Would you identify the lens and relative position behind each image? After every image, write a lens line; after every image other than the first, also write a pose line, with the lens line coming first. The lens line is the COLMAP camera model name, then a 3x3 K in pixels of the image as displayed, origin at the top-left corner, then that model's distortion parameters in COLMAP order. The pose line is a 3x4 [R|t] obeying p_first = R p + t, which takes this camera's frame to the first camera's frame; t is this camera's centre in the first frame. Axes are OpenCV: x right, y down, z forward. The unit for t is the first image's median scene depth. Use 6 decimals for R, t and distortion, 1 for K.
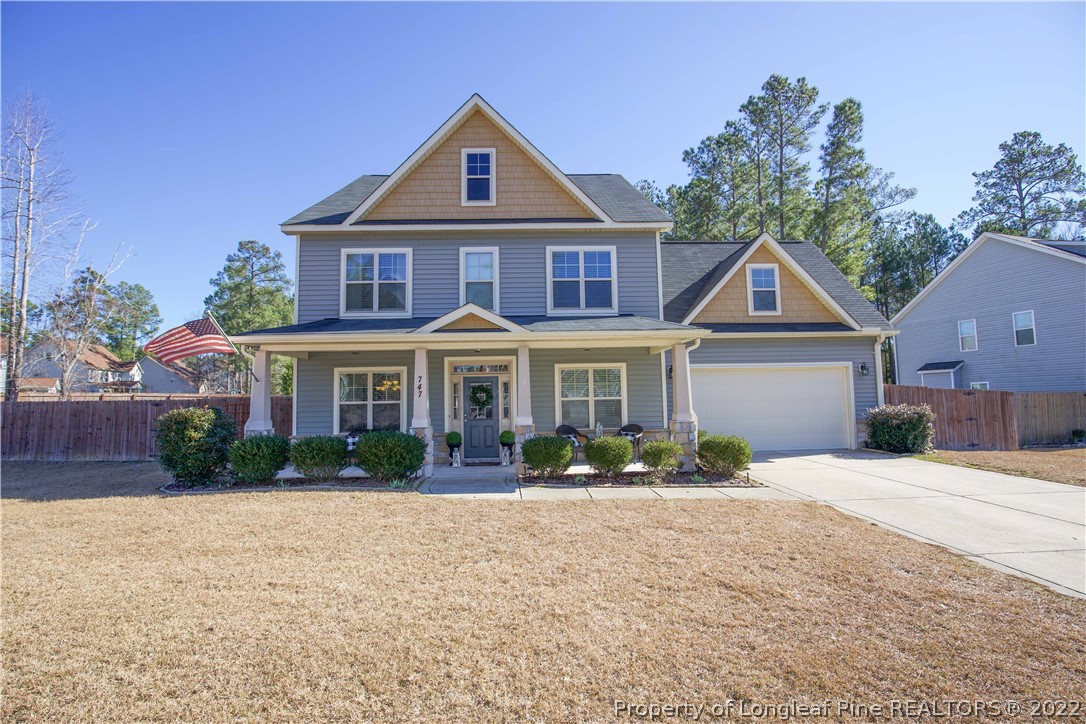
lens RADIAL K [[515.2, 0, 544.1], [0, 515.2, 358.2], [0, 0, 1]] dist [-0.031389, 0.002363]
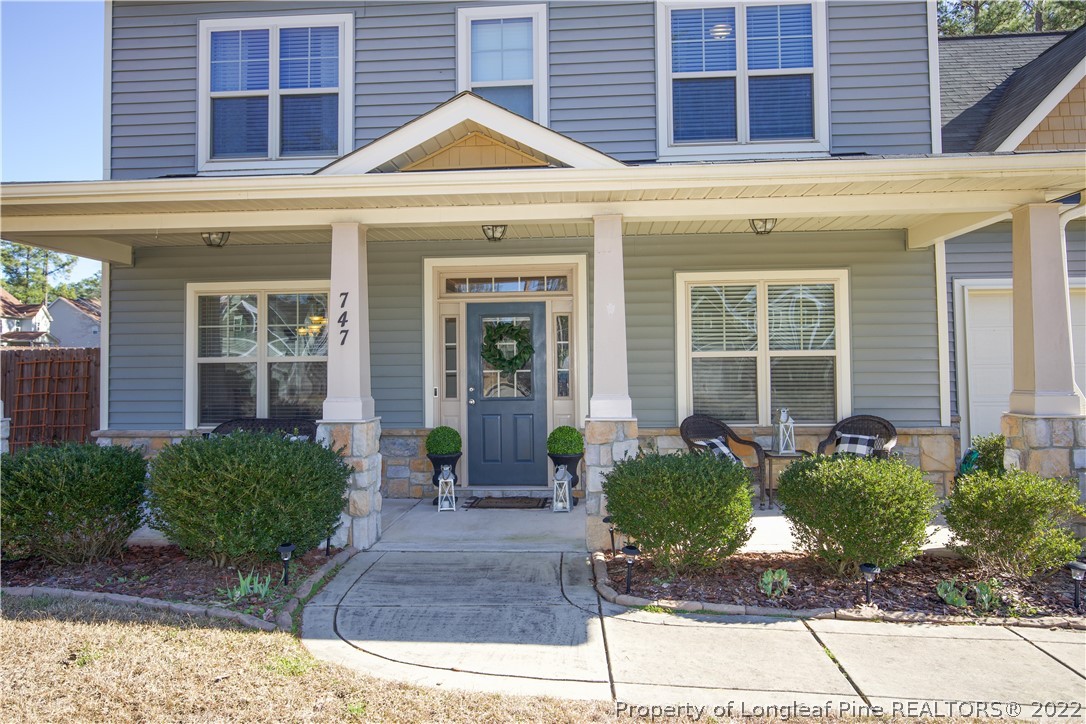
lens RADIAL K [[515.2, 0, 542.3], [0, 515.2, 361.8], [0, 0, 1]] dist [-0.031389, 0.002363]
pose [[0.992601, 0.006736, -0.121237, -0.038963], [0.002193, 0.997303, 0.073366, 0.054934], [0.121405, -0.073089, 0.989909, 0.571898]]
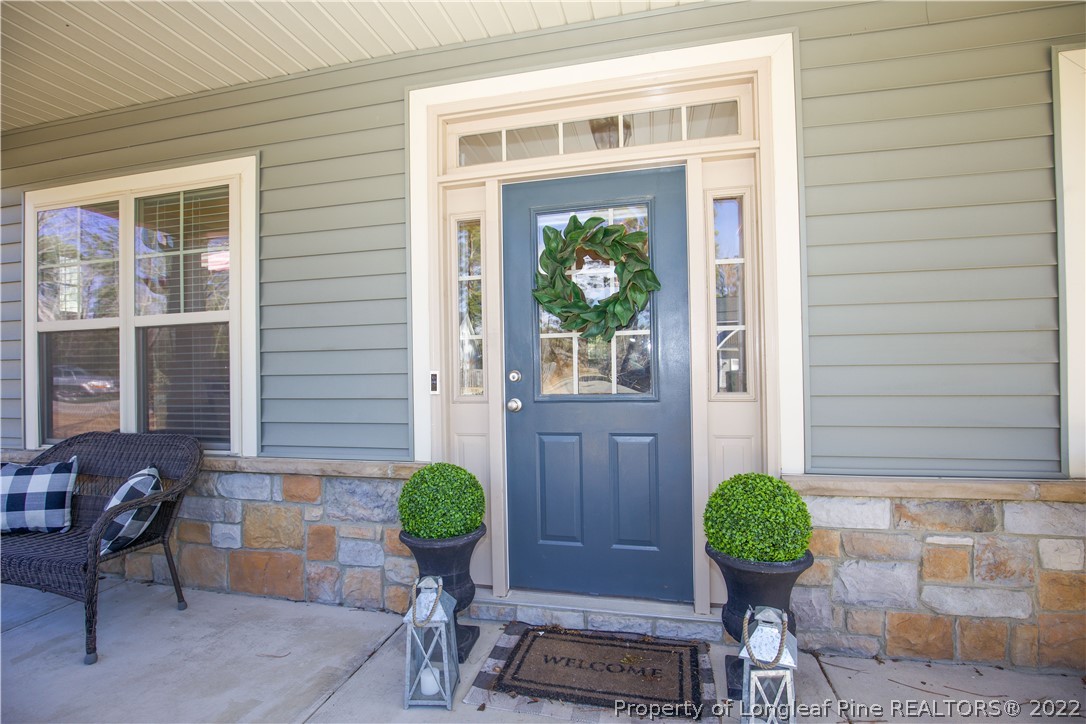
lens RADIAL K [[515.2, 0, 543.1], [0, 515.2, 367.6], [0, 0, 1]] dist [-0.031389, 0.002363]
pose [[0.959864, 0.004853, -0.280423, -0.087113], [0.021953, 0.995483, 0.092372, 0.089708], [0.279604, -0.094821, 0.955422, 0.816949]]
